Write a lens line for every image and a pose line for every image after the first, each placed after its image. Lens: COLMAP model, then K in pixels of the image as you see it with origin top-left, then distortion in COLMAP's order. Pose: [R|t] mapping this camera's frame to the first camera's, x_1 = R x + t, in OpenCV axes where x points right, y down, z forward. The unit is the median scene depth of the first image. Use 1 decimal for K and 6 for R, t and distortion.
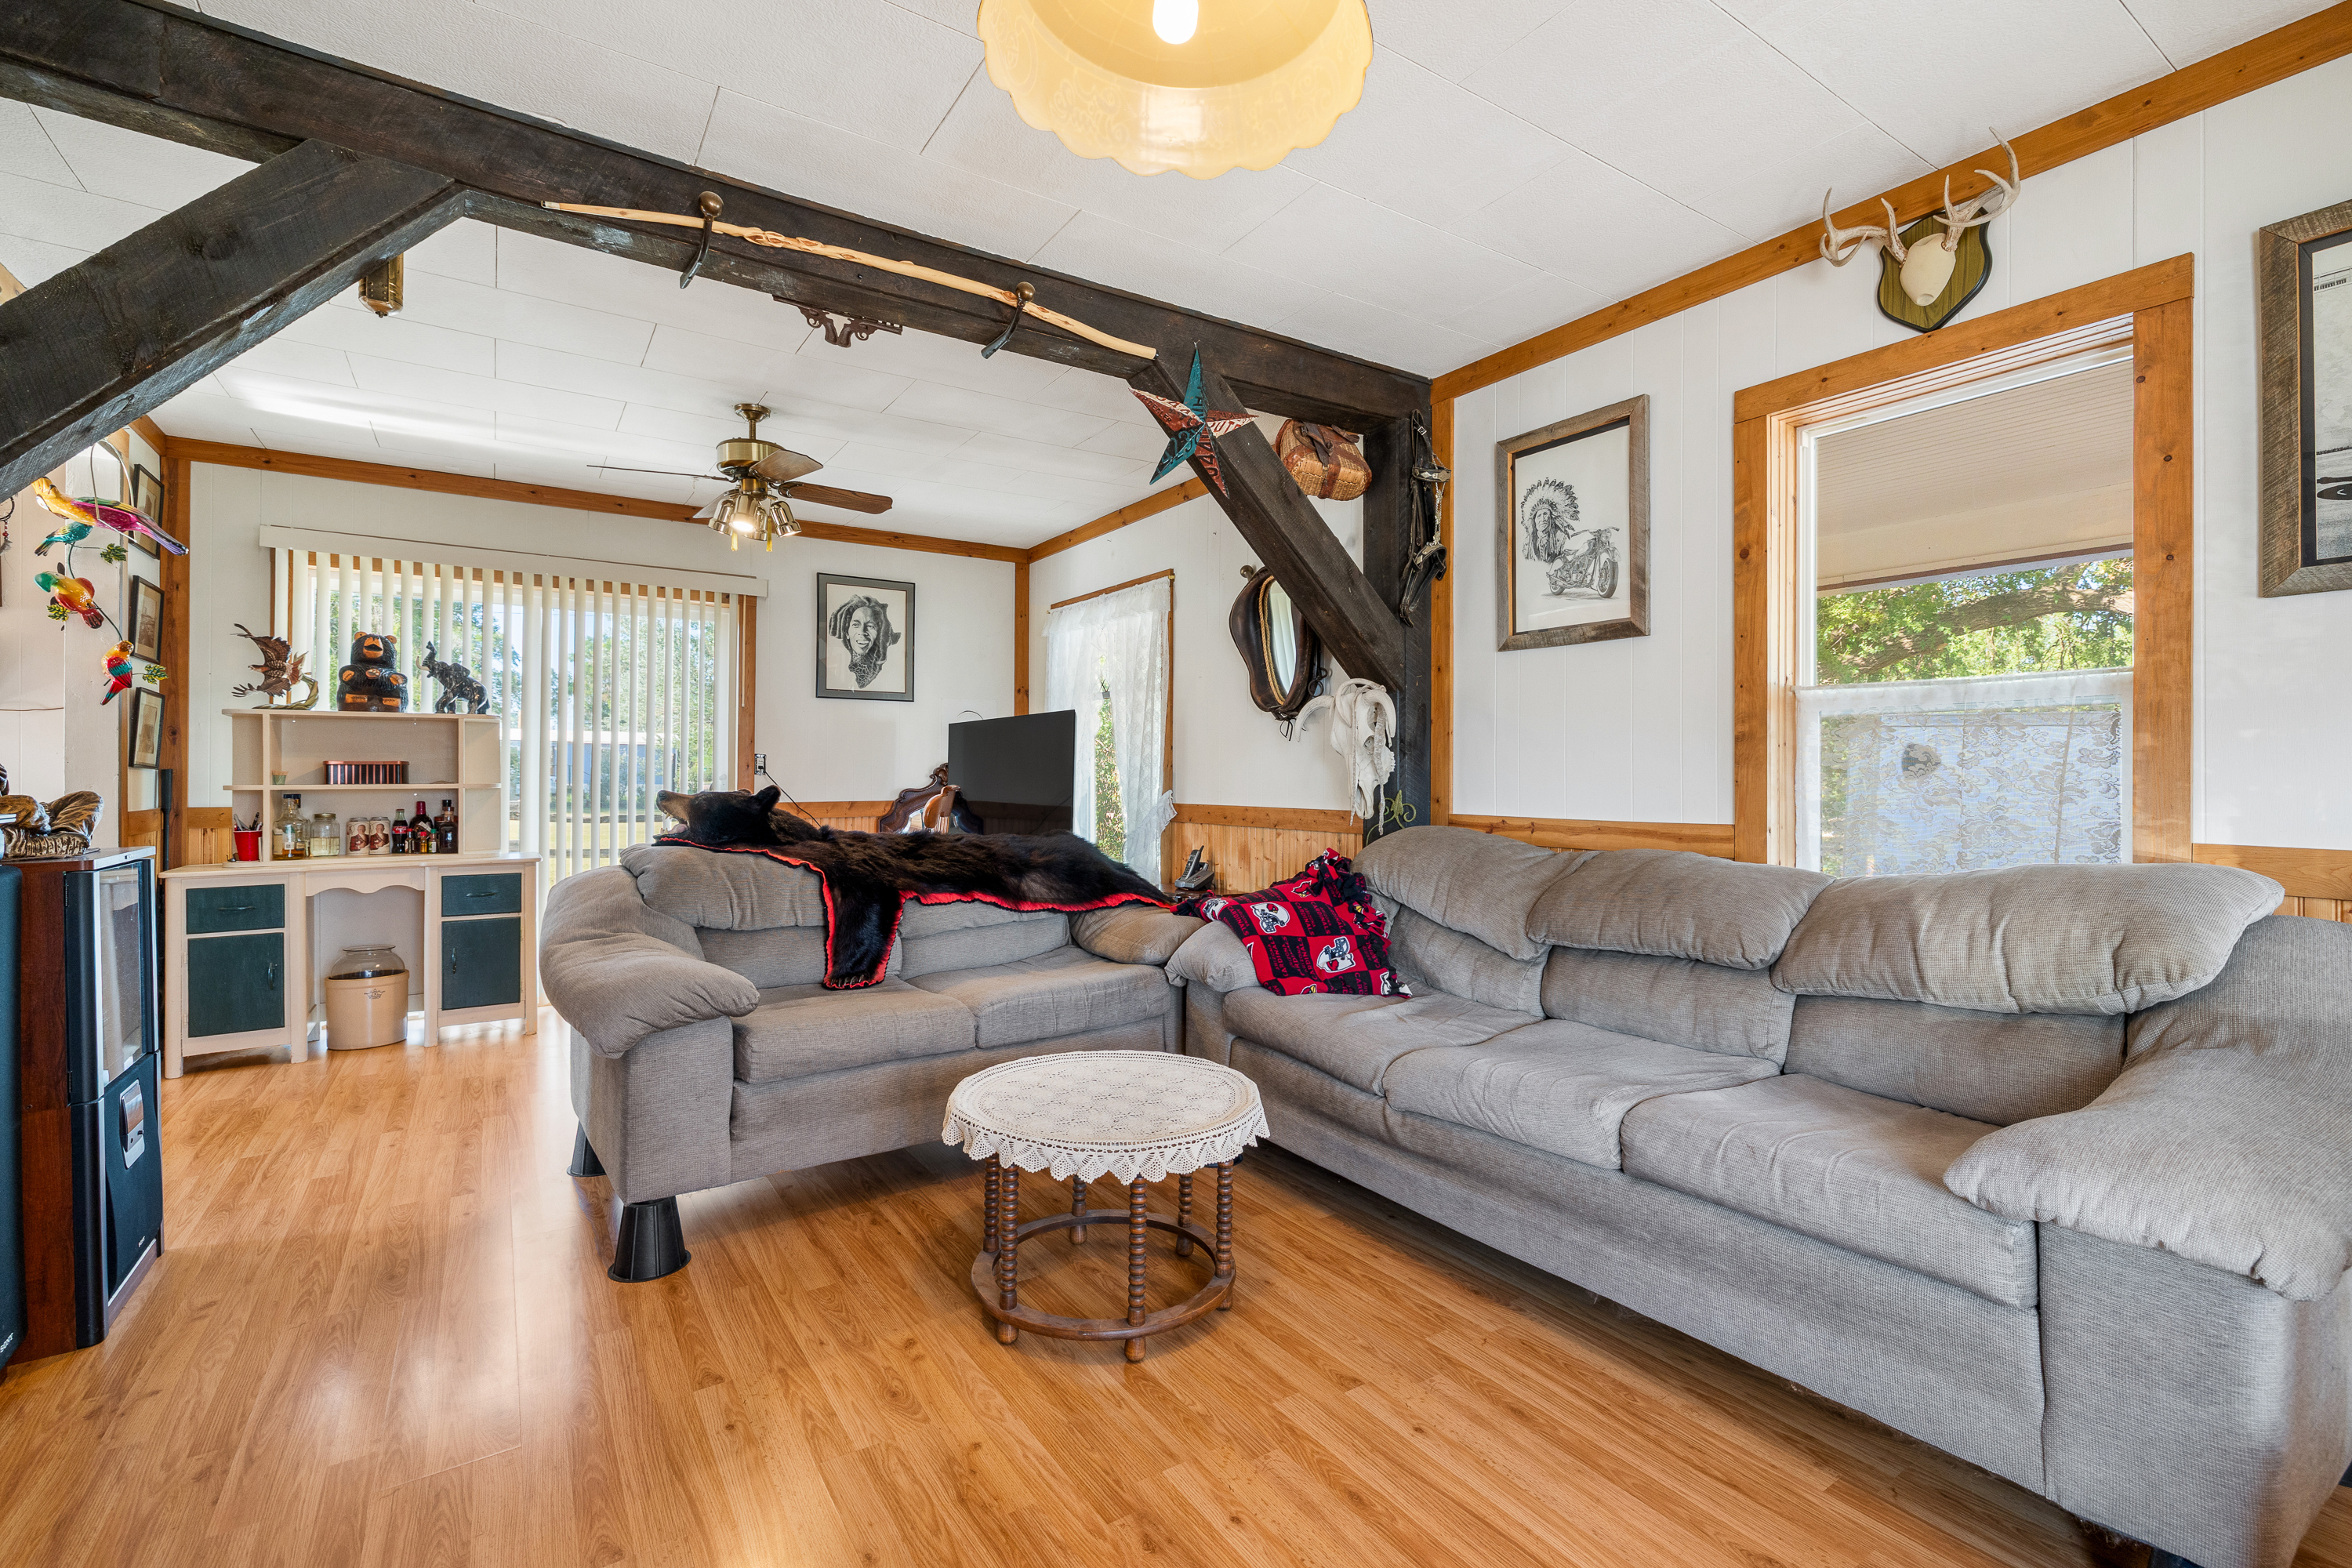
lens RADIAL K [[1042.6, 0, 1186.4], [0, 1042.6, 773.9], [0, 0, 1]] dist [0.002620, 0.000129]
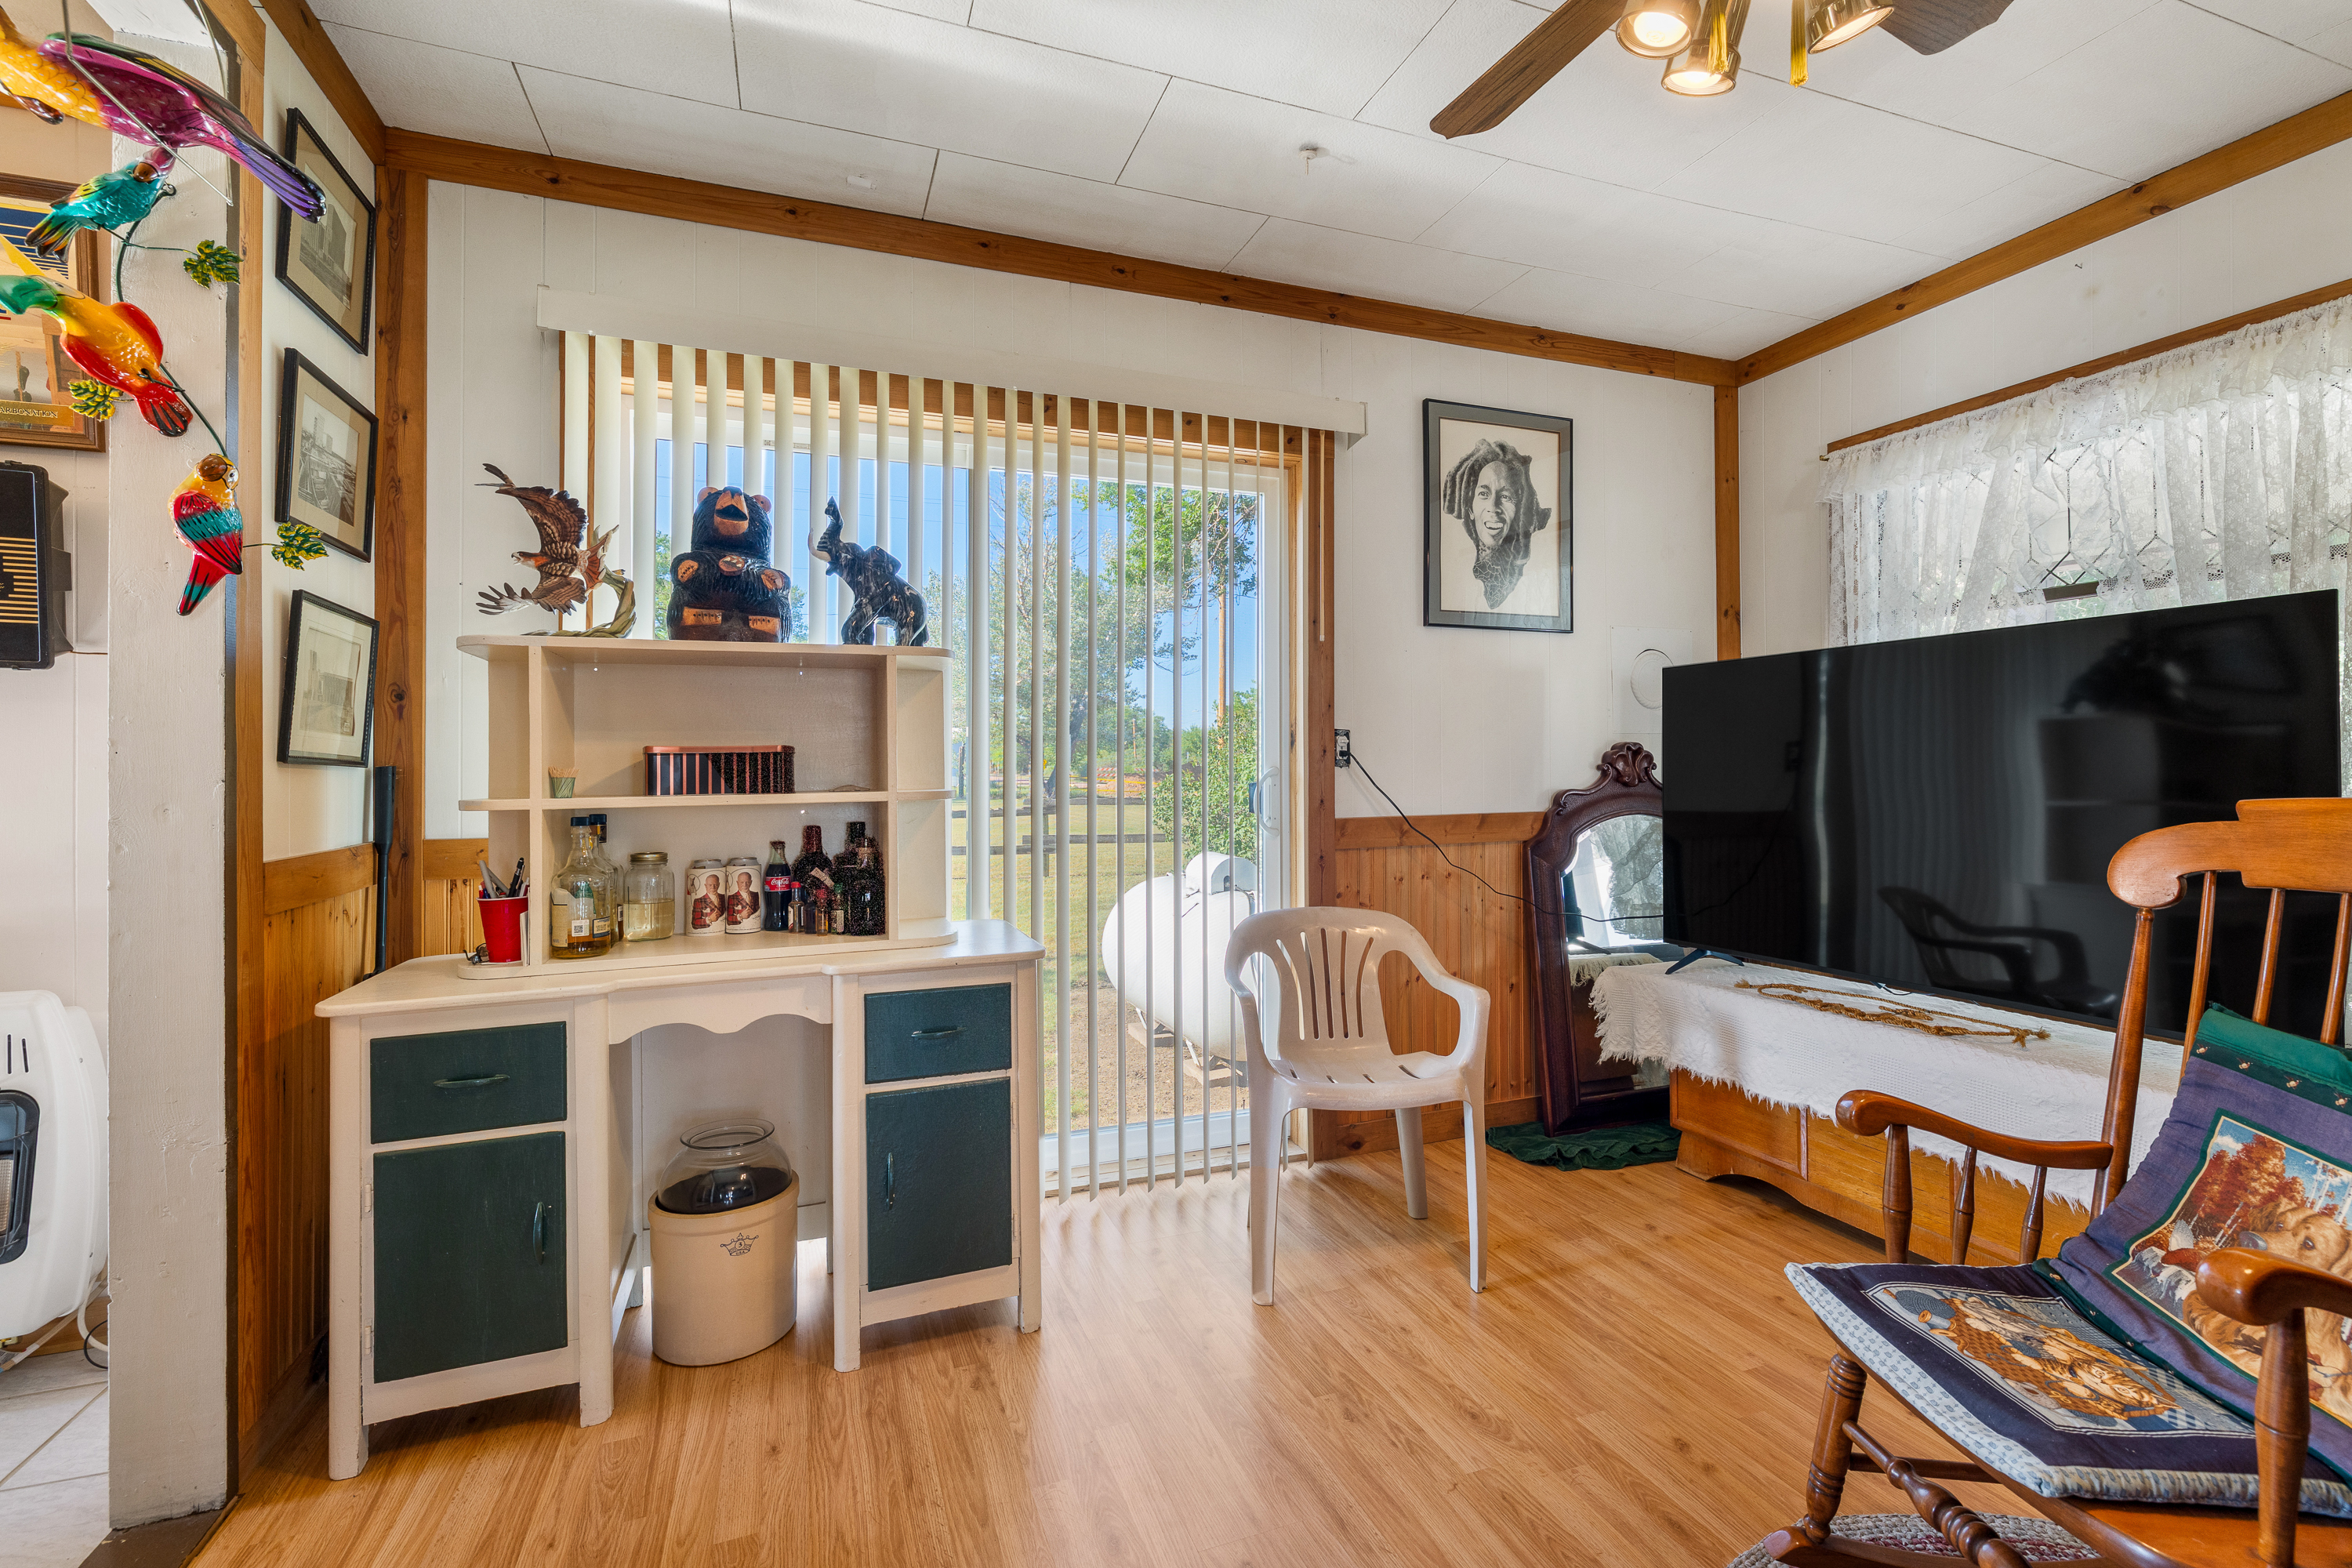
lens RADIAL K [[1025.2, 0, 1187.4], [0, 1025.2, 754.0], [0, 0, 1]] dist [-0.003397, 0.000007]
pose [[0.974446, -0.010768, -0.224363, -0.476130], [0.008989, 0.999920, -0.008951, -0.002530], [0.224441, 0.006705, 0.974465, 0.596265]]
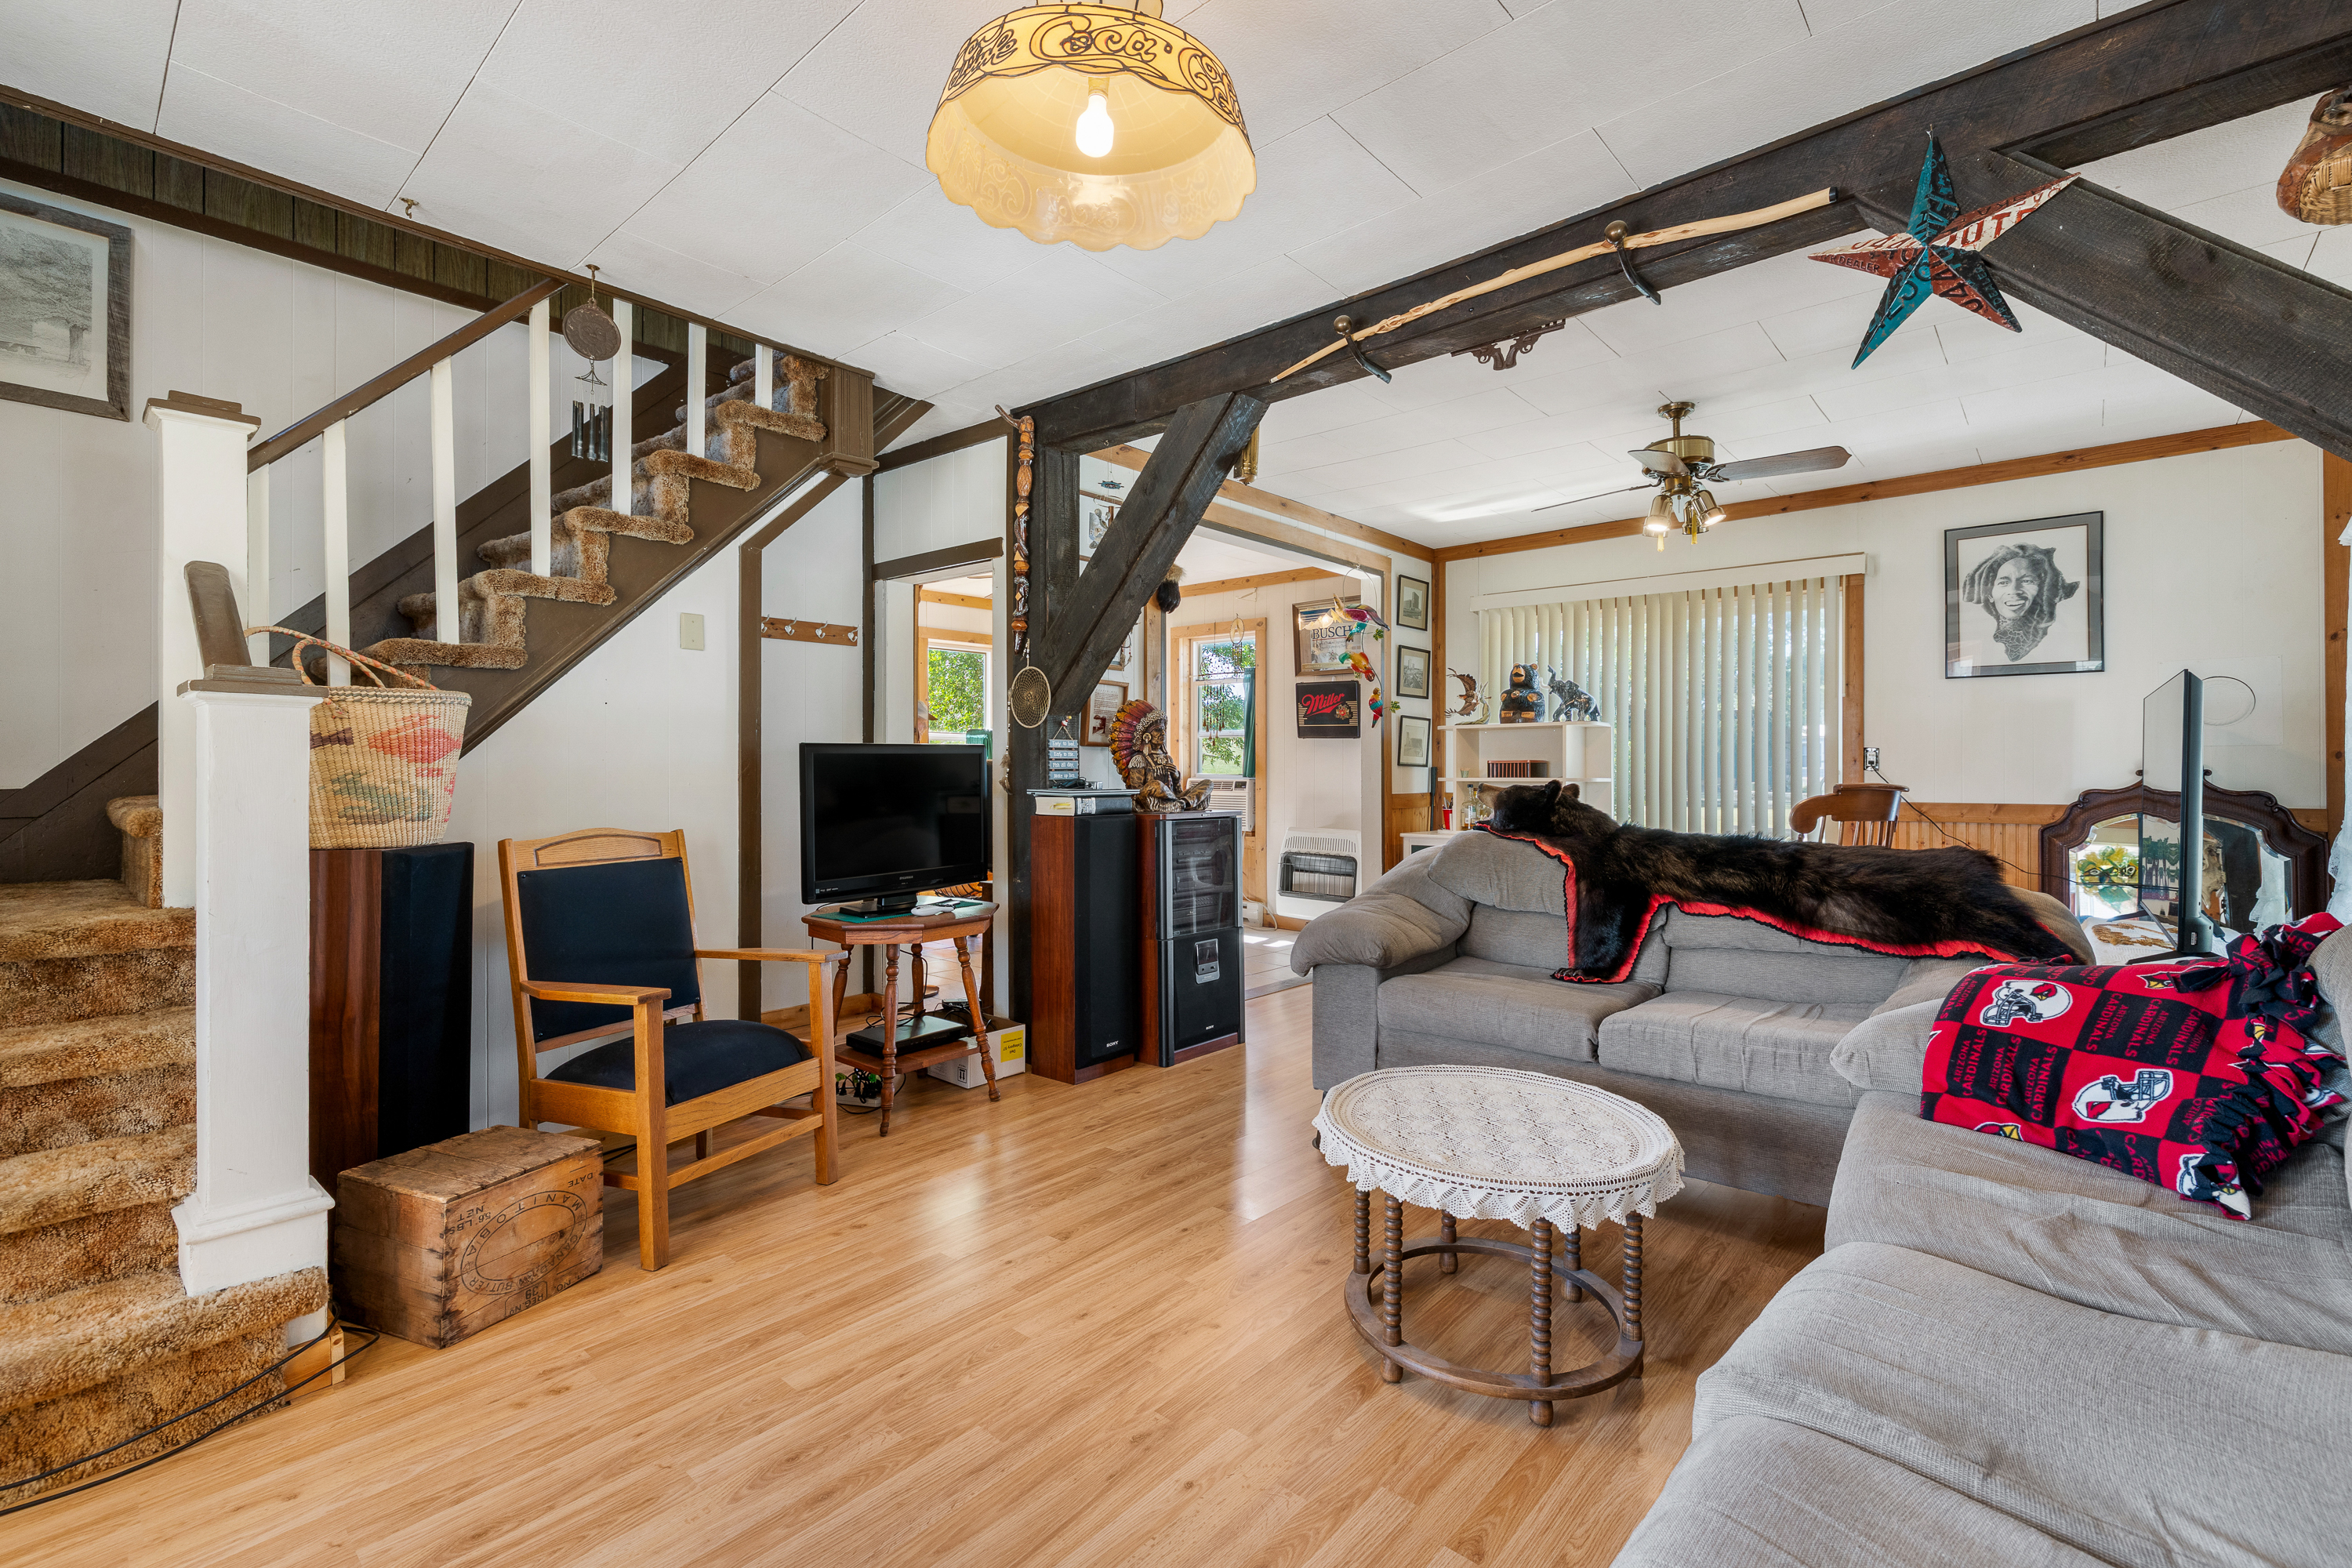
lens RADIAL K [[1025.2, 0, 1187.4], [0, 1025.2, 754.0], [0, 0, 1]] dist [-0.003397, 0.000007]
pose [[0.254588, -0.016323, -0.966912, 0.380206], [0.000528, 0.999860, -0.016740, 0.001274], [0.967049, 0.003752, 0.254561, 0.268231]]
